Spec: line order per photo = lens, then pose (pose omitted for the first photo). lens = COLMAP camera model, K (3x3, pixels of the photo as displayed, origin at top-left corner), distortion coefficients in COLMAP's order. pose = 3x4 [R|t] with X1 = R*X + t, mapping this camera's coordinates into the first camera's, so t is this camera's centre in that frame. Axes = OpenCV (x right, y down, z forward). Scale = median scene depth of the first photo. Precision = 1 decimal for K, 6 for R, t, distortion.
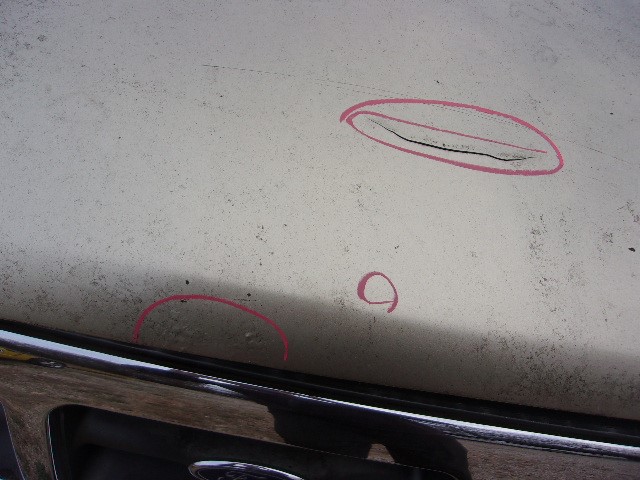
lens RADIAL K [[588.0, 0, 320.0], [0, 588.0, 240.0], [0, 0, 1]] dist [0.013665, 0.014501]
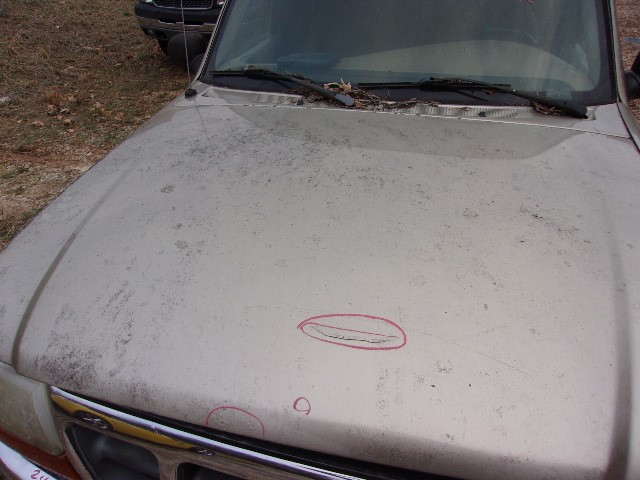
lens RADIAL K [[492.2, 0, 320.0], [0, 492.2, 240.0], [0, 0, 1]] dist [0.063009, 0.005344]
pose [[0.974955, -0.054262, -0.215681, 0.570867], [0.007492, 0.977243, -0.211992, -0.128895], [0.222276, 0.205067, 0.953174, -0.937967]]
